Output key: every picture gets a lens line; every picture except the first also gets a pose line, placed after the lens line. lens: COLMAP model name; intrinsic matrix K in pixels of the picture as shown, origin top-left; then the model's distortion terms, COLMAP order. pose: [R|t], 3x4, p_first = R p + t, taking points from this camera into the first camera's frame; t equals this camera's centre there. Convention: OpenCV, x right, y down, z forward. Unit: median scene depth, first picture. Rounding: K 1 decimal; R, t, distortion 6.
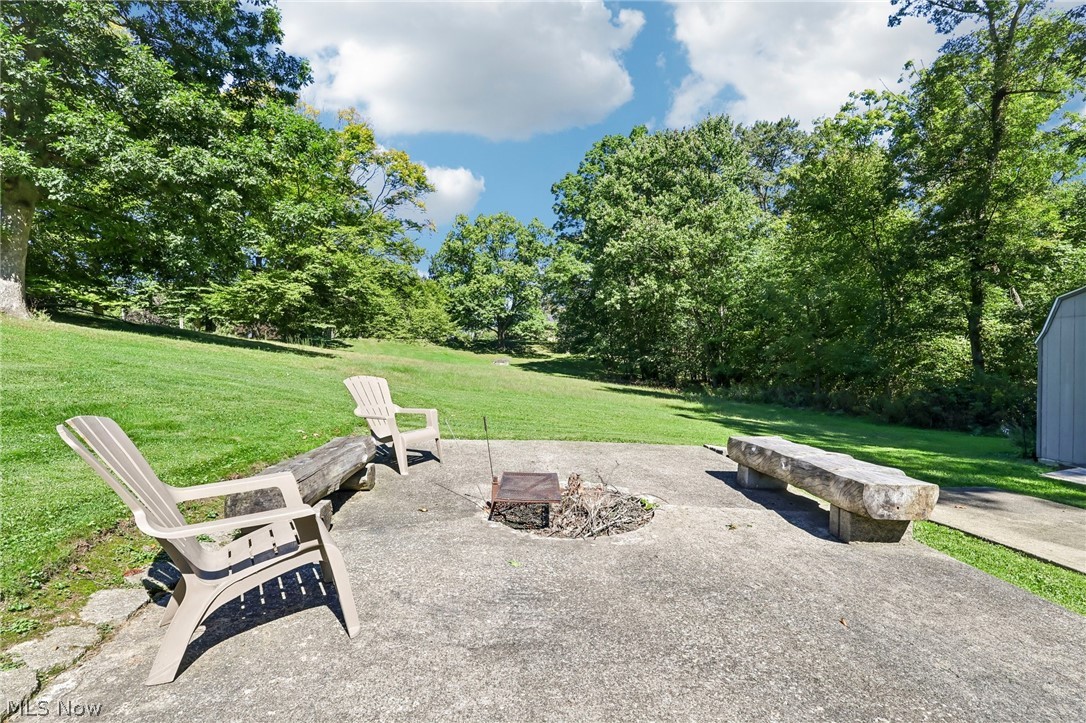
lens RADIAL K [[496.9, 0, 538.9], [0, 496.9, 359.8], [0, 0, 1]] dist [-0.003011, 0.000701]
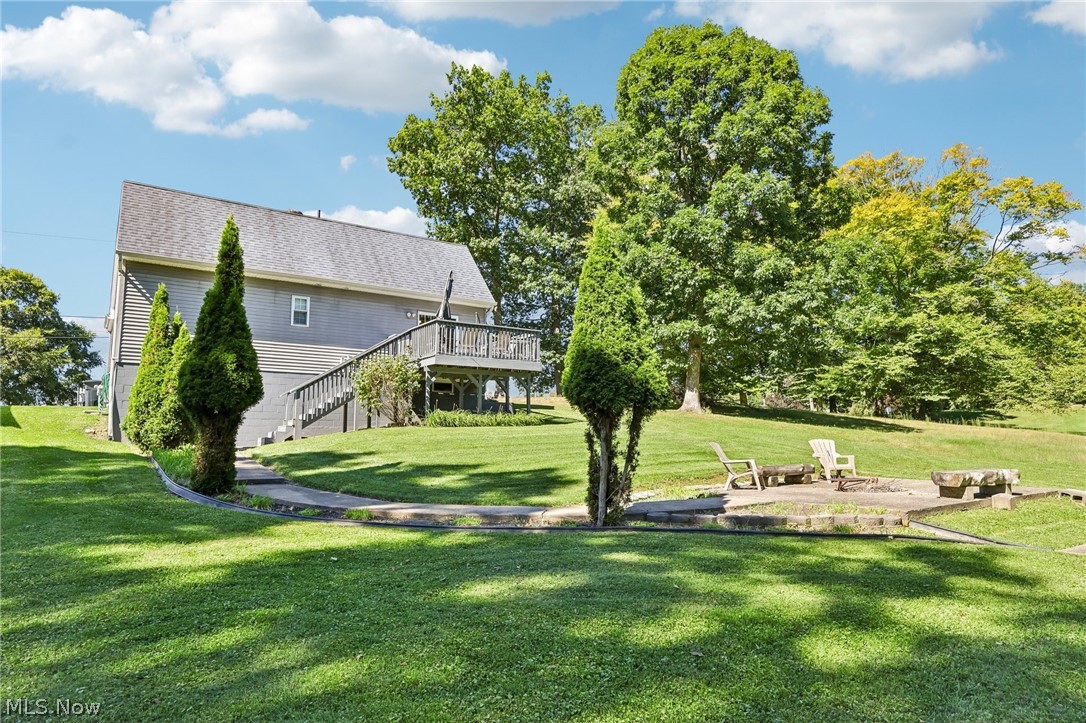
lens RADIAL K [[653.7, 0, 537.5], [0, 653.7, 361.8], [0, 0, 1]] dist [-0.005814, -0.000222]
pose [[0.504016, -0.114915, -0.856015, 0.297129], [0.012520, 0.991977, -0.125795, 0.008436], [0.863603, 0.052685, 0.501411, -0.294362]]
